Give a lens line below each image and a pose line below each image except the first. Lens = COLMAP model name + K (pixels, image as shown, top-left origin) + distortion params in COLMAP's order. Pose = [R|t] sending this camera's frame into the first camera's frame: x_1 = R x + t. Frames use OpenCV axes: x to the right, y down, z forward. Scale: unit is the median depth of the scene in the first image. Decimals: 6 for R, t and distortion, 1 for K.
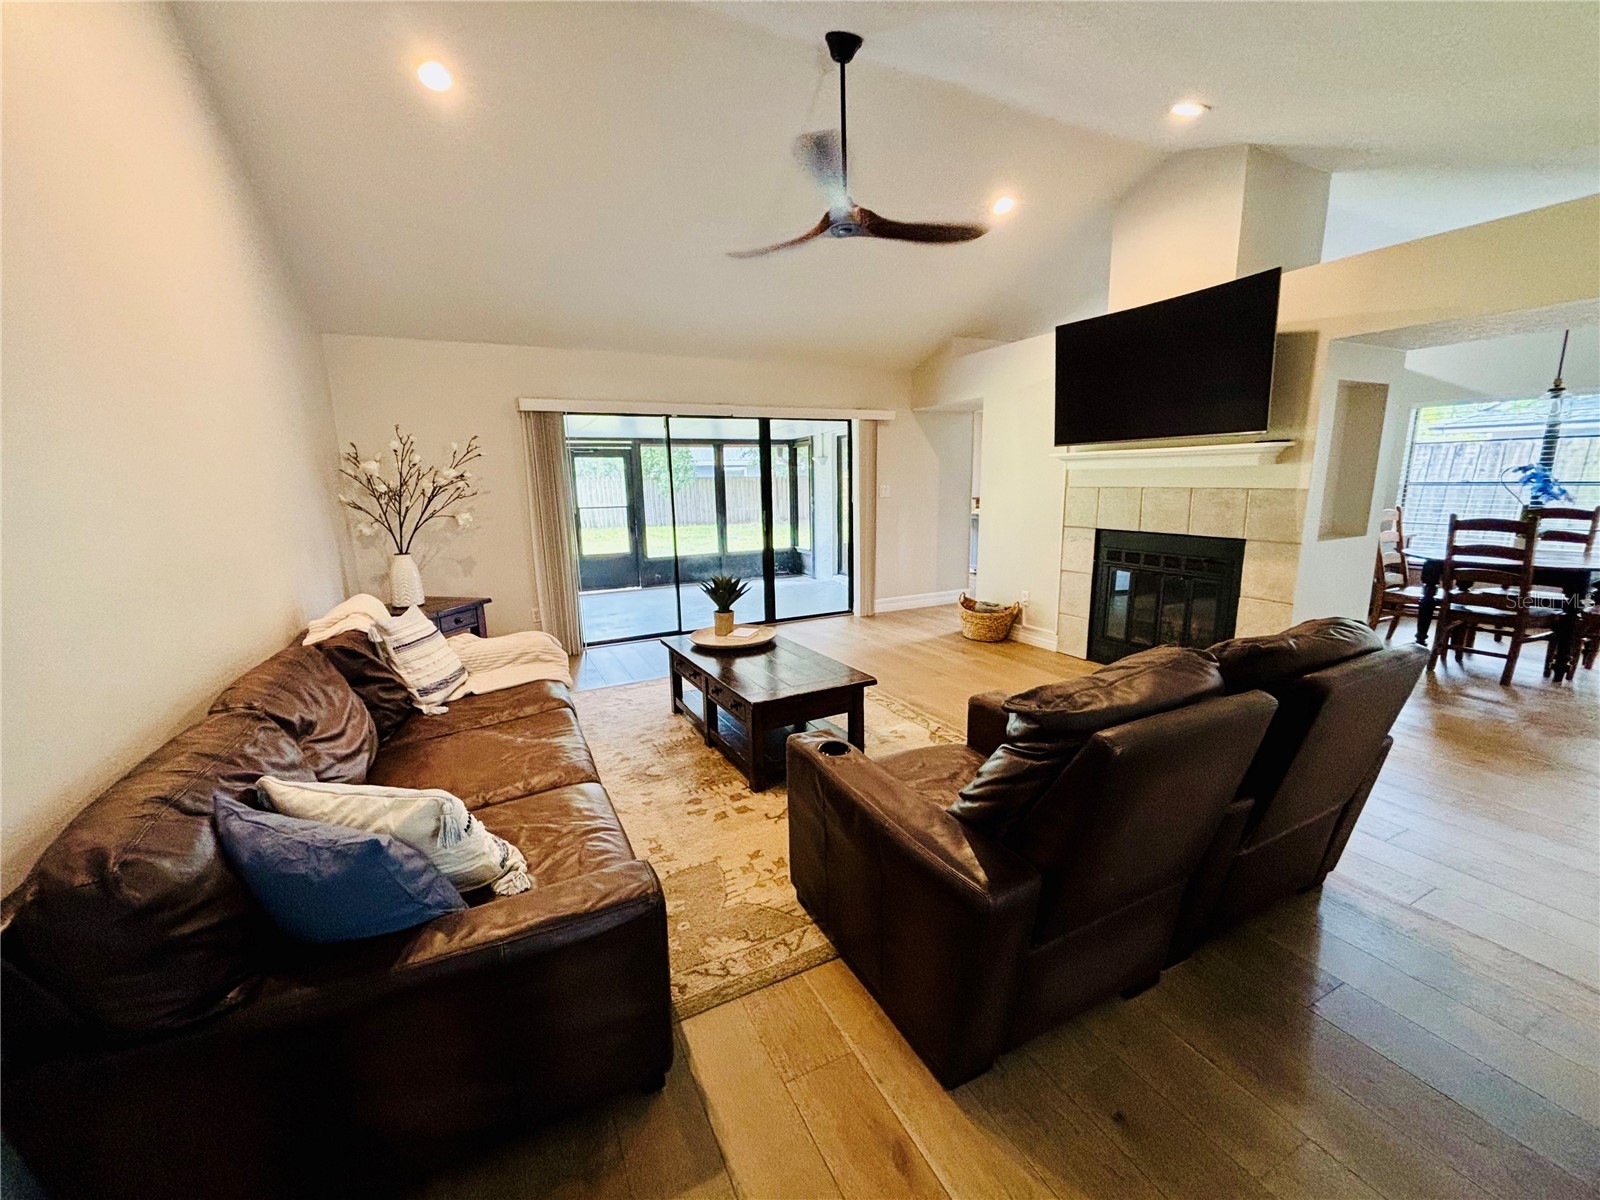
lens RADIAL K [[651.8, 0, 796.2], [0, 651.8, 604.0], [0, 0, 1]] dist [0.002483, 0.000405]
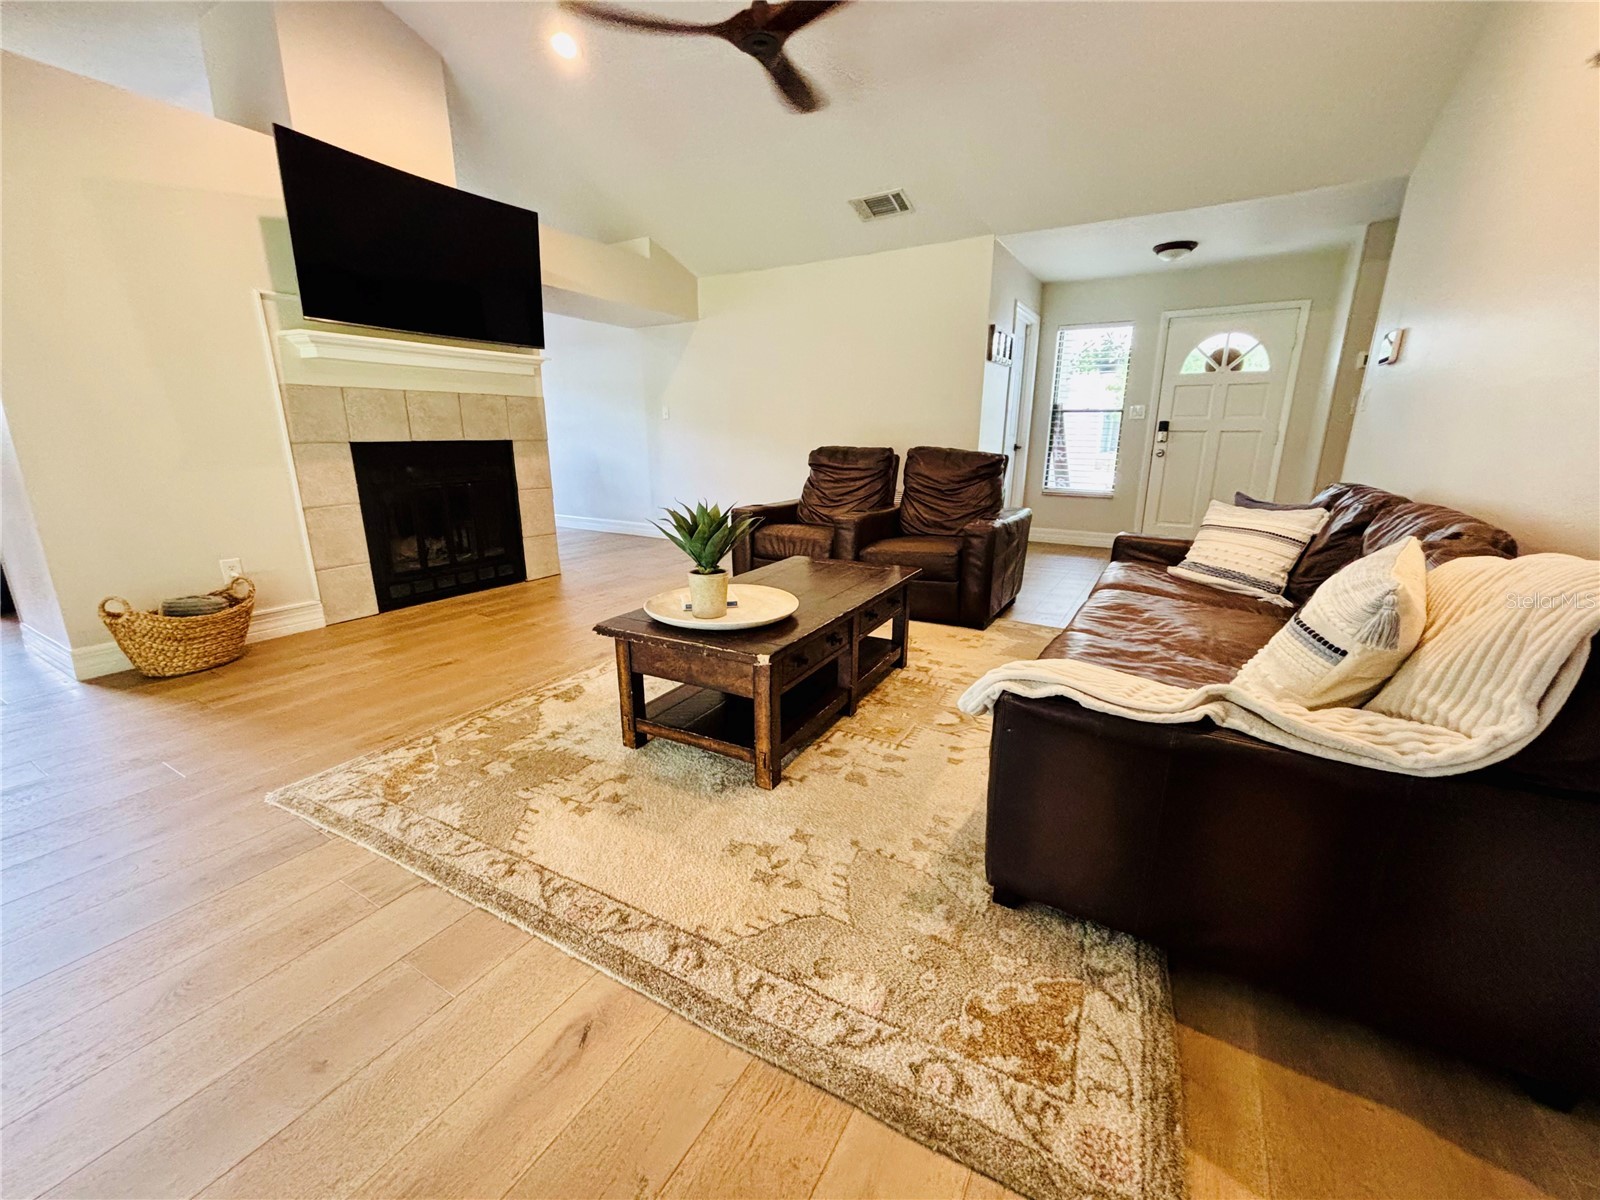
lens RADIAL K [[651.8, 0, 793.3], [0, 651.8, 599.3], [0, 0, 1]] dist [0.002483, 0.000405]
pose [[-0.550287, -0.195466, 0.811774, -0.577454], [0.163624, 0.928119, 0.334398, -0.136602], [-0.818786, 0.316841, -0.478749, 1.180341]]
